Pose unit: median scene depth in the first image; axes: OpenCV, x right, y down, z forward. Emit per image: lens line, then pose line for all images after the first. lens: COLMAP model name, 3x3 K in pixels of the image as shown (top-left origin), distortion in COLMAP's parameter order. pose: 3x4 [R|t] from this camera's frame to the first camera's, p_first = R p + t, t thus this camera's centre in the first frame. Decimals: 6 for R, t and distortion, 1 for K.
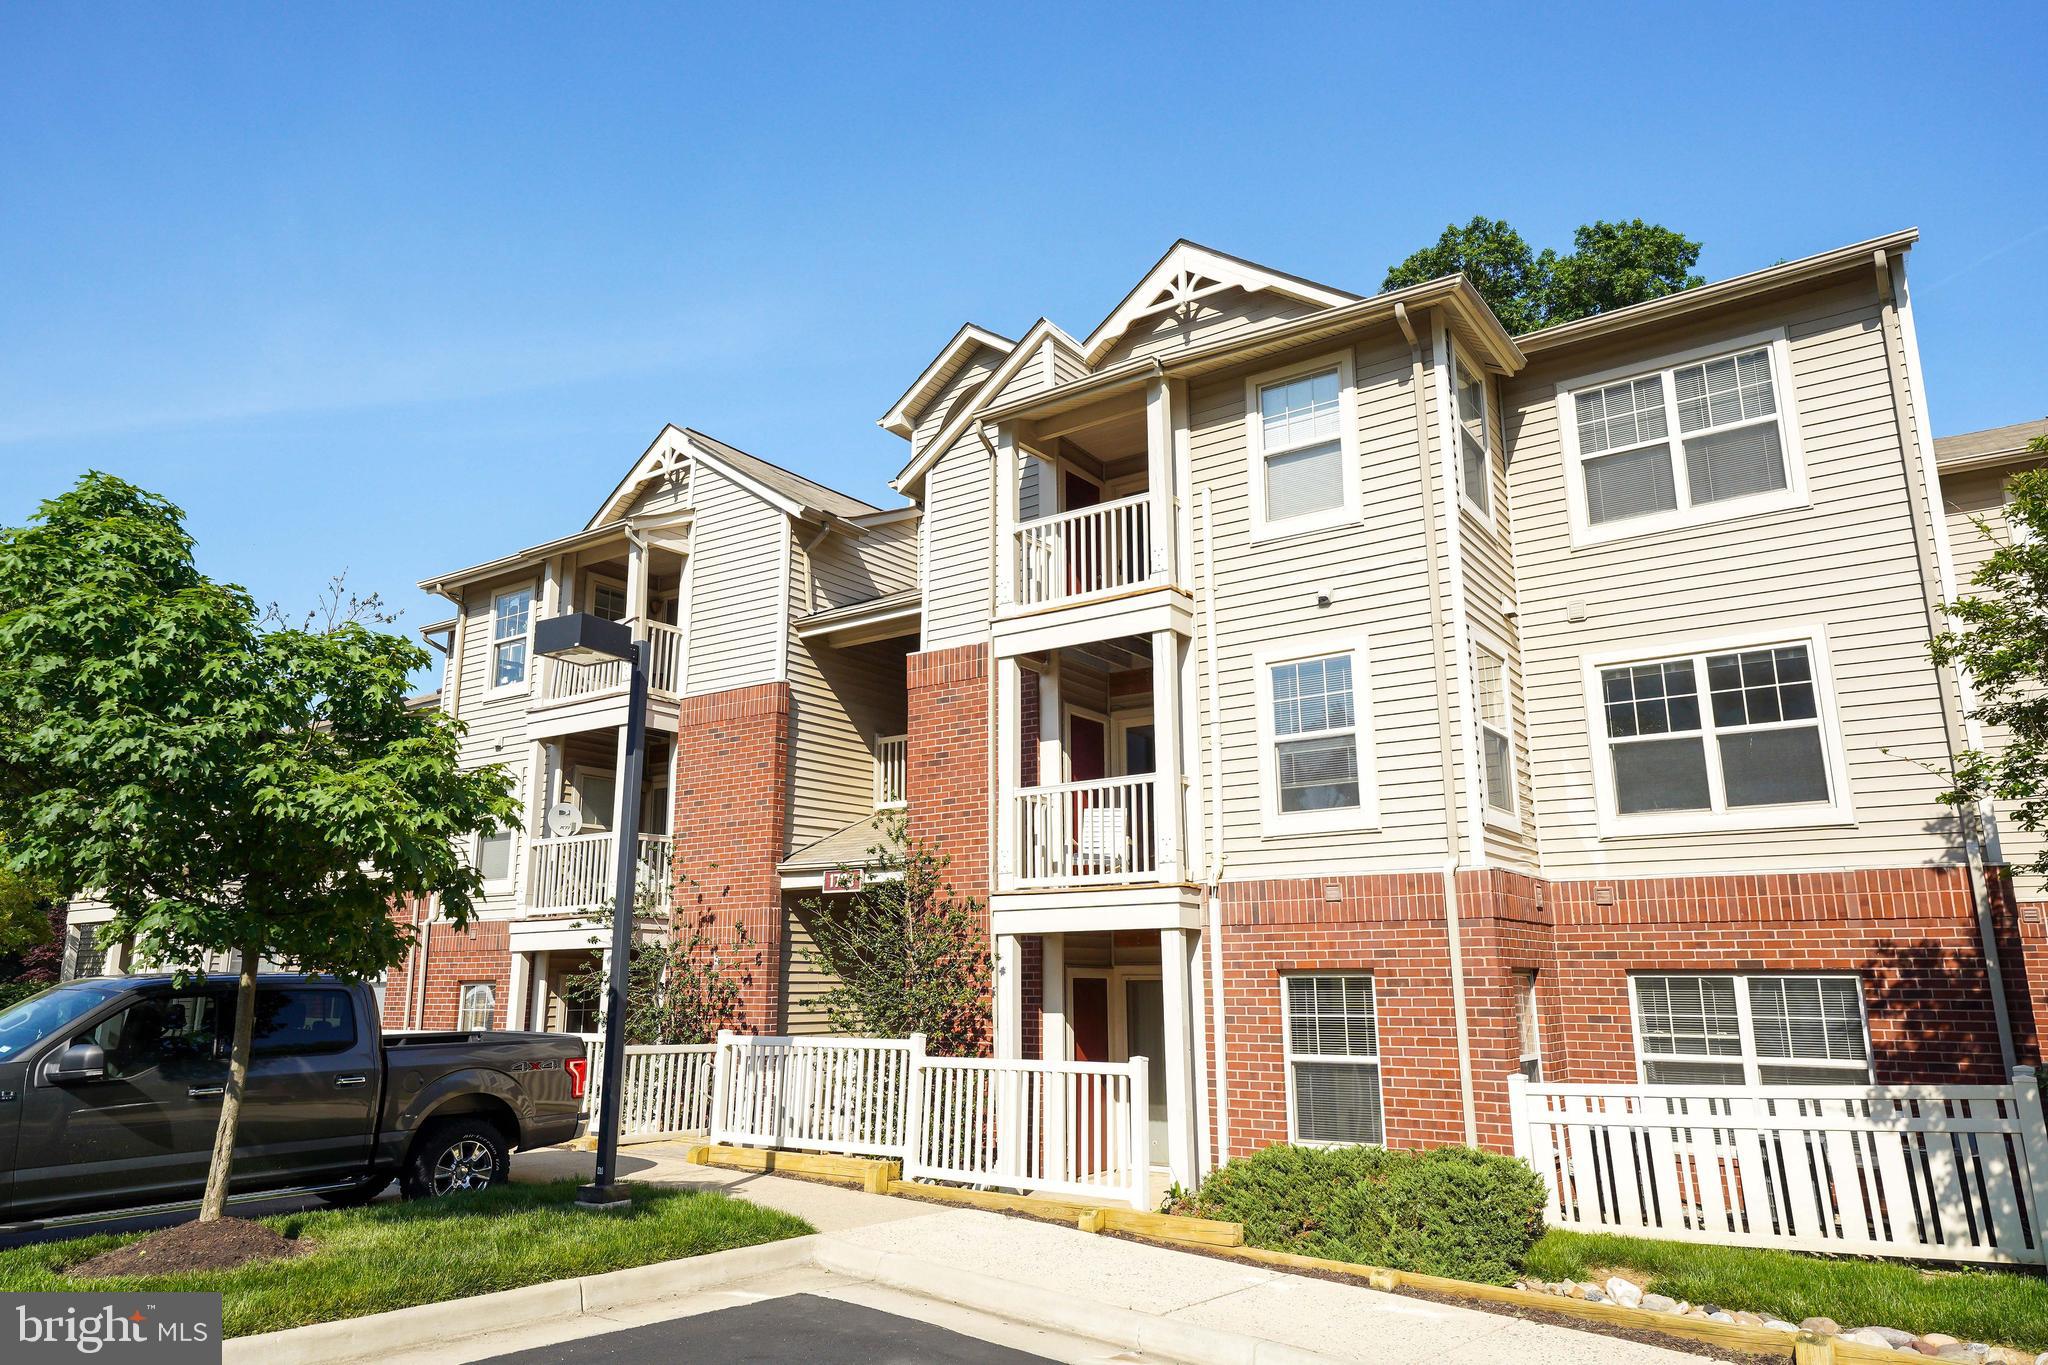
lens RADIAL K [[1385.6, 0, 1024.0], [0, 1385.6, 682.5], [0, 0, 1]] dist [0.035277, -0.000120]
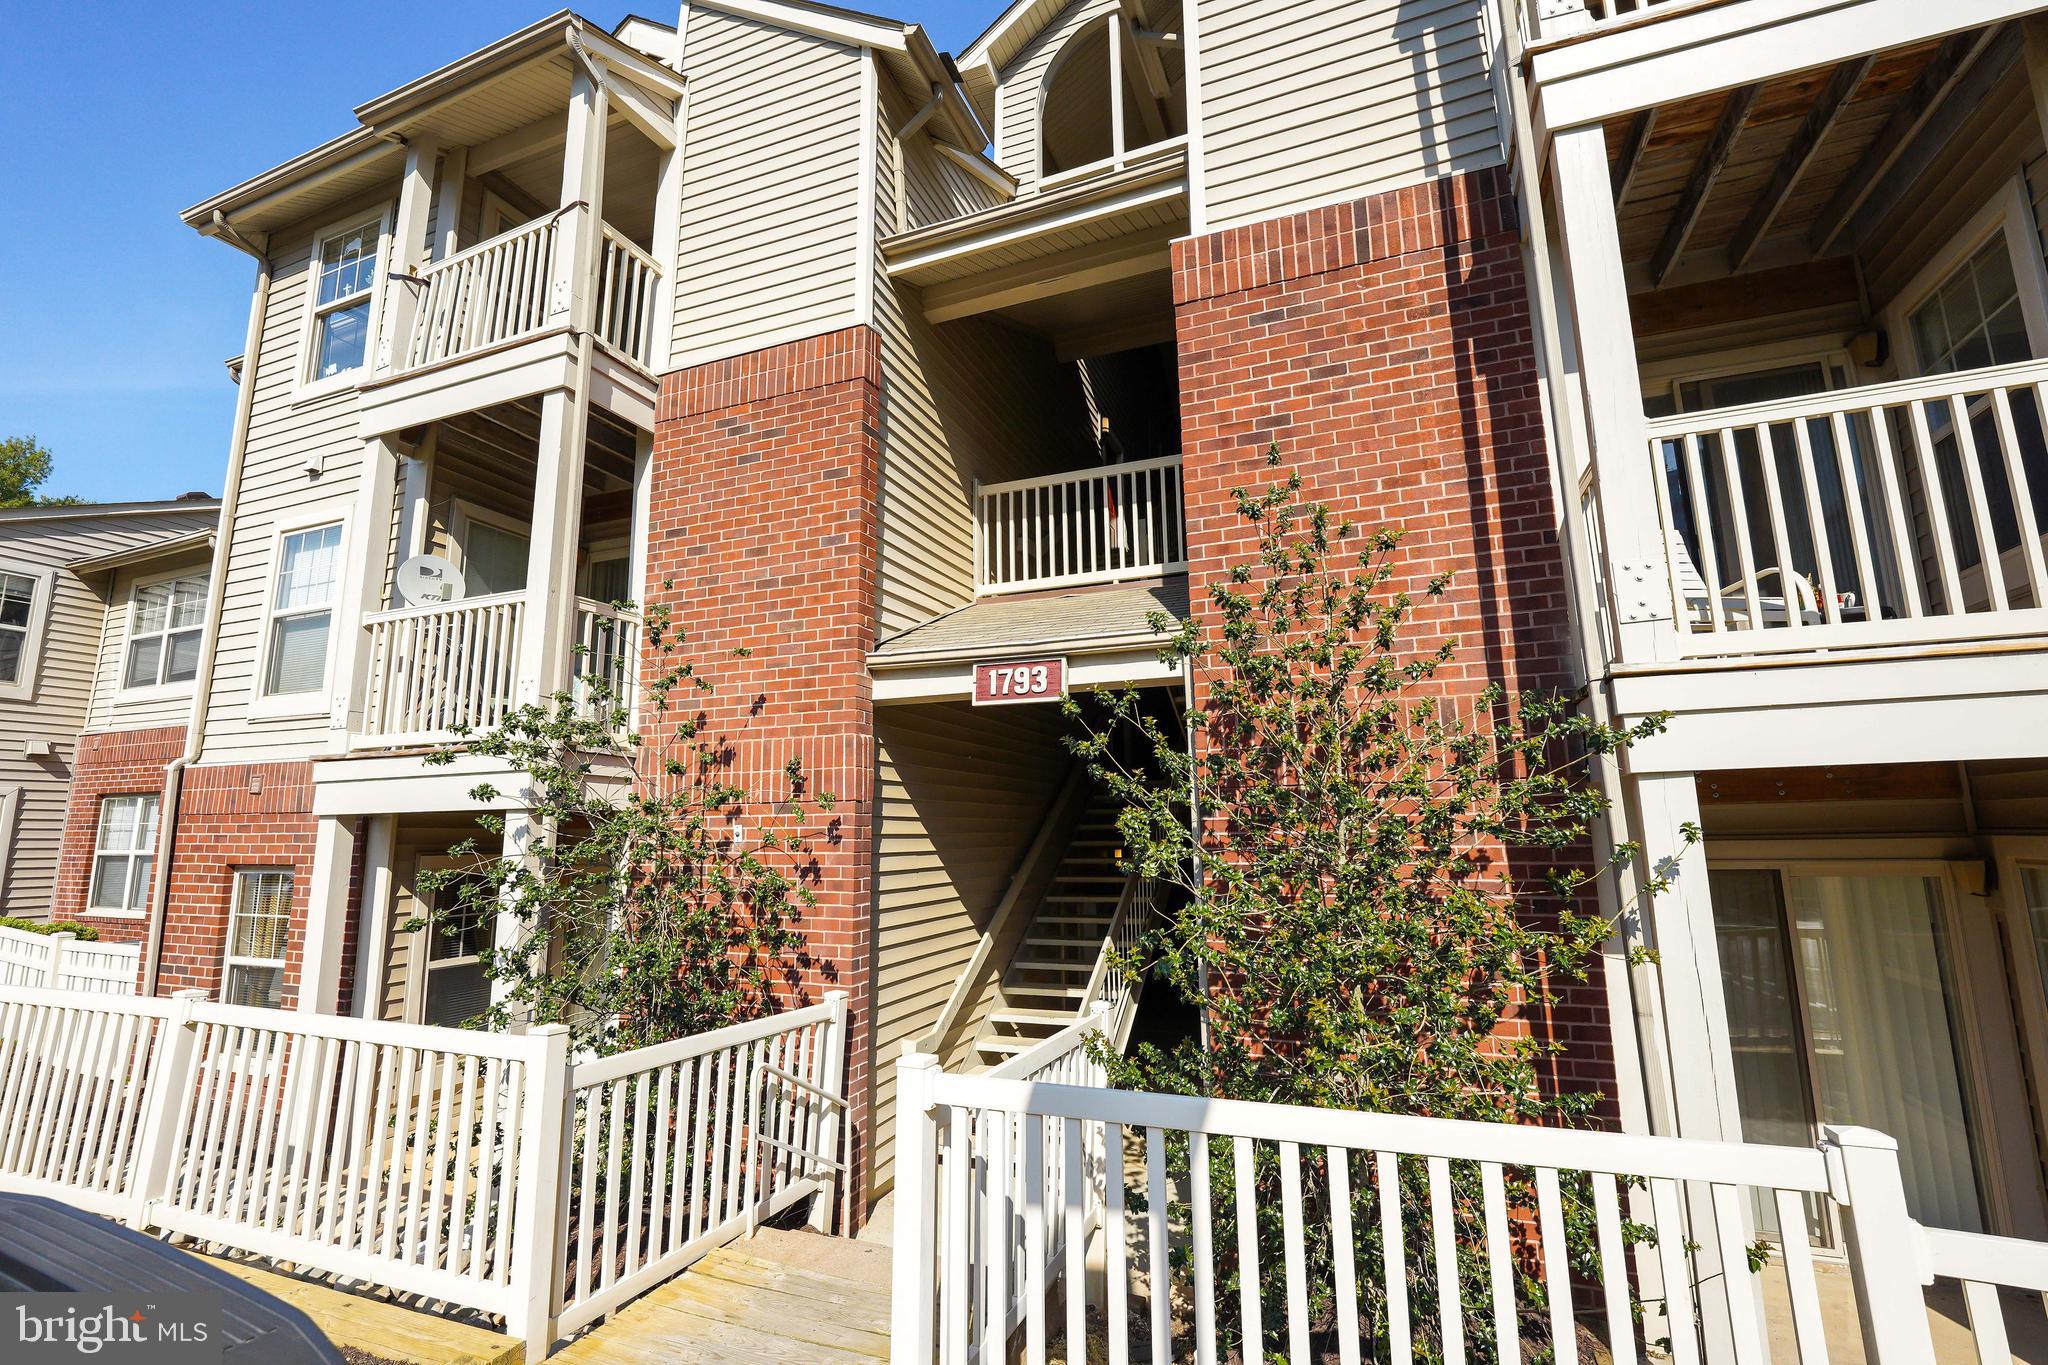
lens RADIAL K [[898.5, 0, 1024.0], [0, 898.5, 682.5], [0, 0, 1]] dist [-0.016000, 0.000178]
pose [[0.970599, 0.031217, 0.238669, -0.189329], [-0.042597, 0.998181, 0.042672, 0.117234], [-0.236903, -0.051584, 0.970163, 0.614316]]
